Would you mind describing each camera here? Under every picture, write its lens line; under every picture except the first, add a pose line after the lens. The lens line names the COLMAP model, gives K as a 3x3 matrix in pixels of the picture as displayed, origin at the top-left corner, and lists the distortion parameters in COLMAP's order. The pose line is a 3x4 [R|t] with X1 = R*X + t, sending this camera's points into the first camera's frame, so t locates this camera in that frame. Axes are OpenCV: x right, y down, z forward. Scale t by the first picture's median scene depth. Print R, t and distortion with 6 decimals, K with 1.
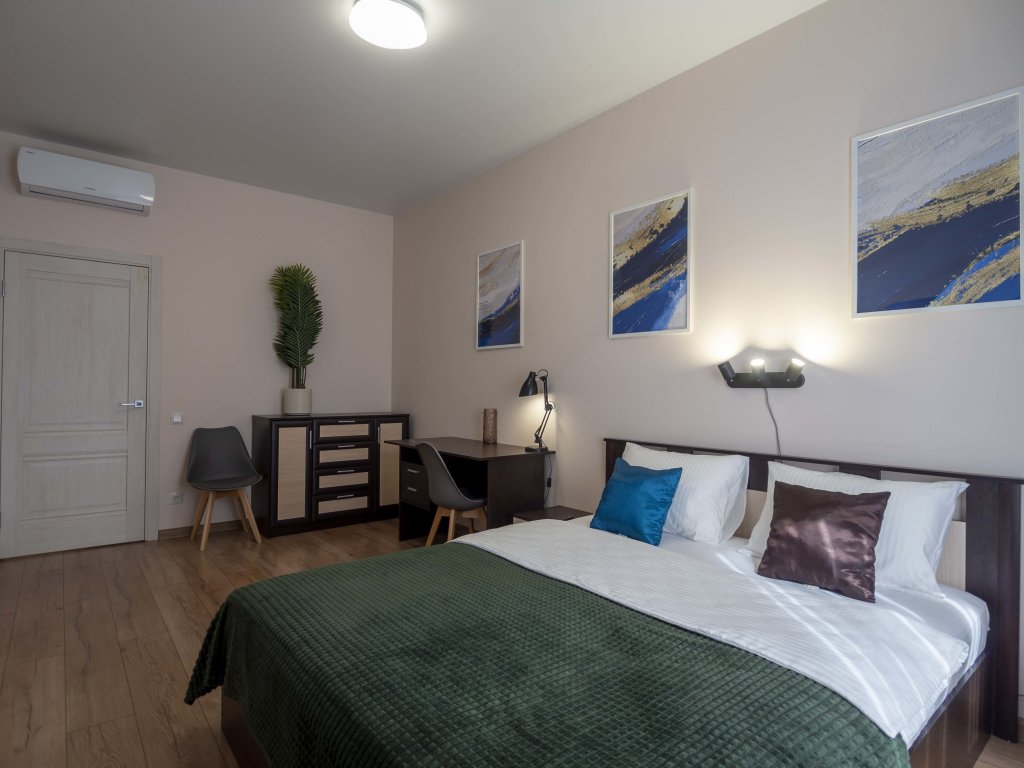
lens RADIAL K [[574.4, 0, 485.7], [0, 574.4, 385.5], [0, 0, 1]] dist [0.002608, -0.003845]
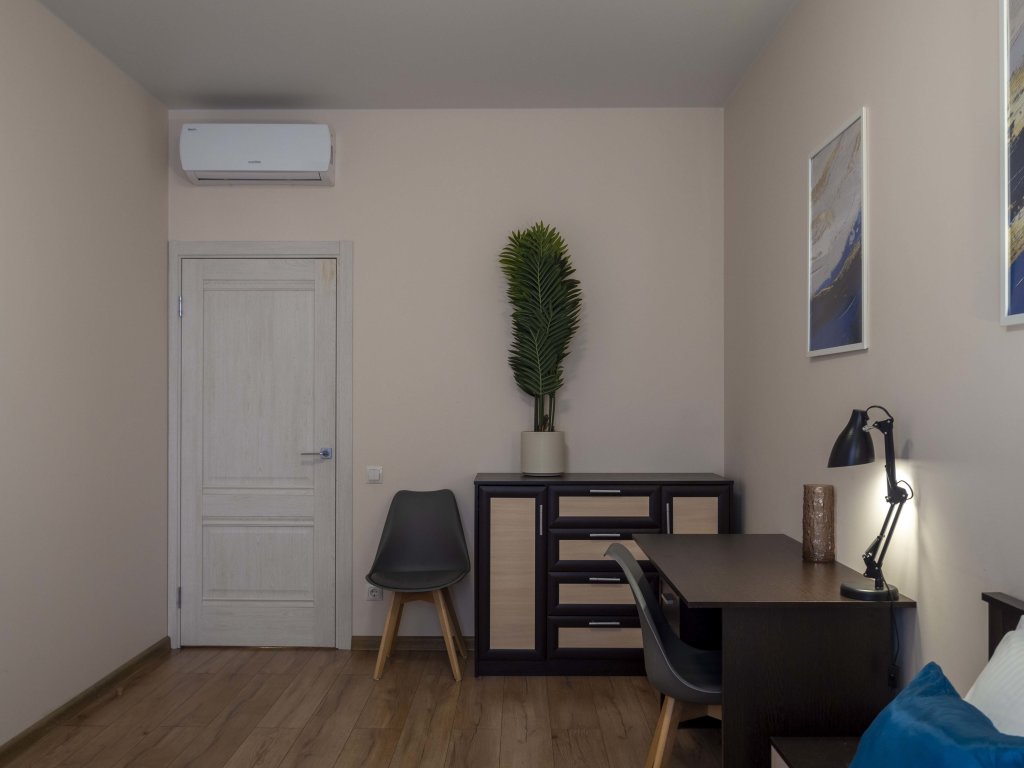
lens RADIAL K [[909.6, 0, 486.0], [0, 909.6, 402.5], [0, 0, 1]] dist [-0.002522, -0.001817]
pose [[0.777370, -0.008616, -0.628985, 0.255804], [0.011078, 0.999939, -0.000006, -0.028589], [0.628946, -0.006963, 0.777418, 0.259817]]
